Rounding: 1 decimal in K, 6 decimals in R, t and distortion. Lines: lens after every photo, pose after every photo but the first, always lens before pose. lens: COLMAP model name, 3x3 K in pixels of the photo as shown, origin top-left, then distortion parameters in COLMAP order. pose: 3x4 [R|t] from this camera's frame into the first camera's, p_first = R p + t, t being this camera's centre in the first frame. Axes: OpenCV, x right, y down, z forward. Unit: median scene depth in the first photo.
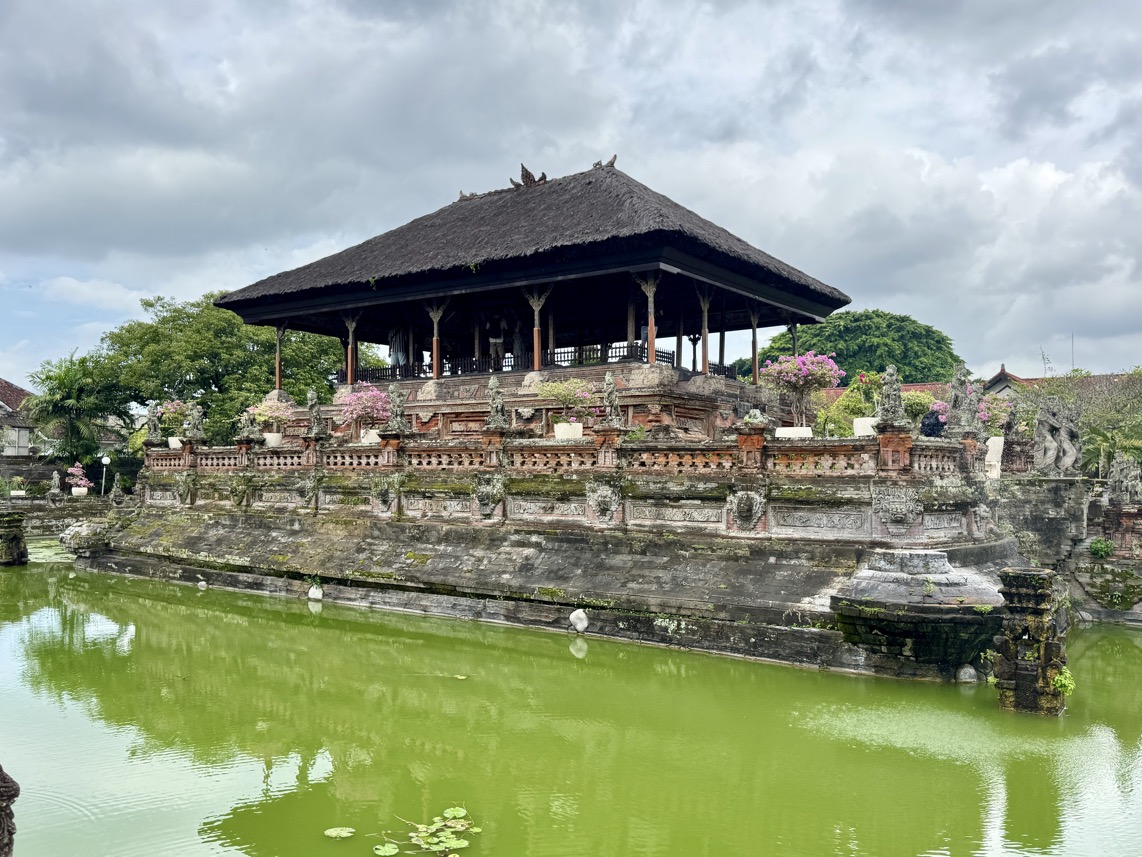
lens RADIAL K [[924.0, 0, 571.0], [0, 924.0, 428.5], [0, 0, 1]] dist [0.136786, -0.280081]
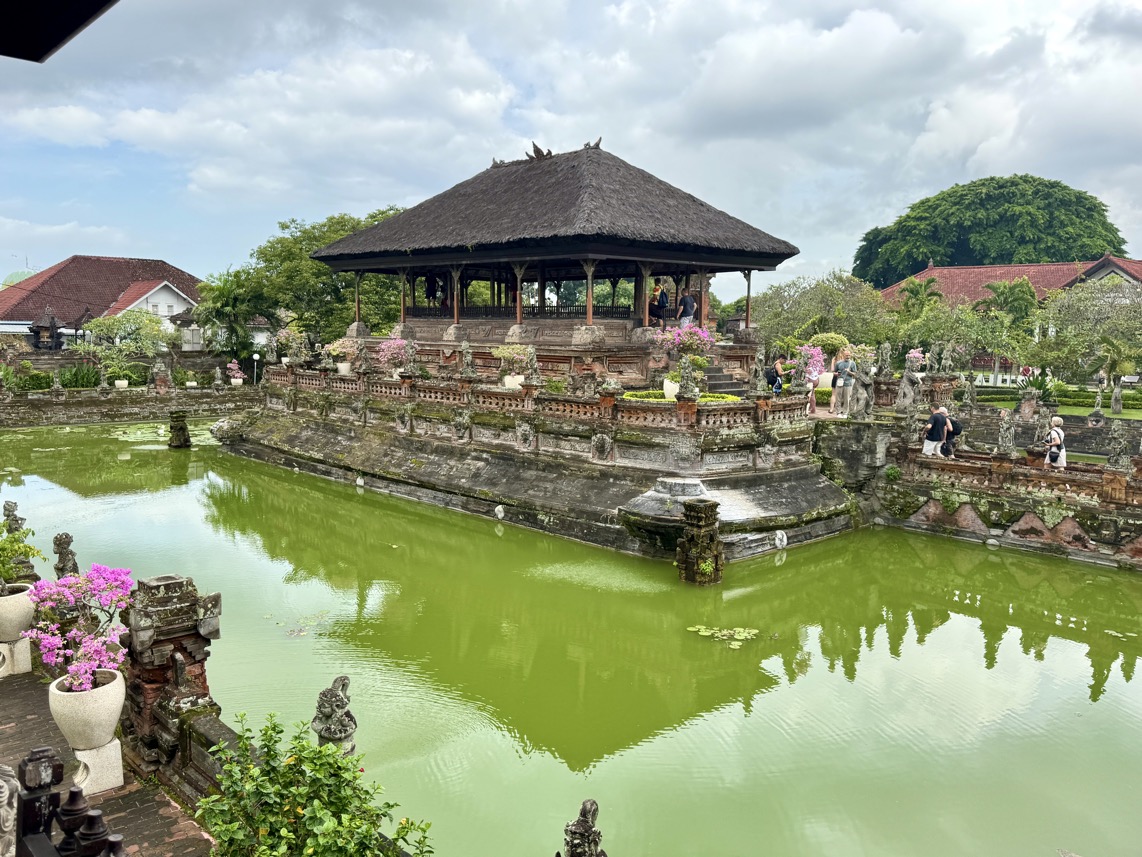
lens RADIAL K [[924.0, 0, 571.0], [0, 924.0, 428.5], [0, 0, 1]] dist [0.136786, -0.280081]
pose [[0.984211, 0.026609, -0.174987, 0.318515], [0.000727, 0.988018, 0.154335, -0.137527], [0.176997, -0.152025, 0.972399, -0.372255]]
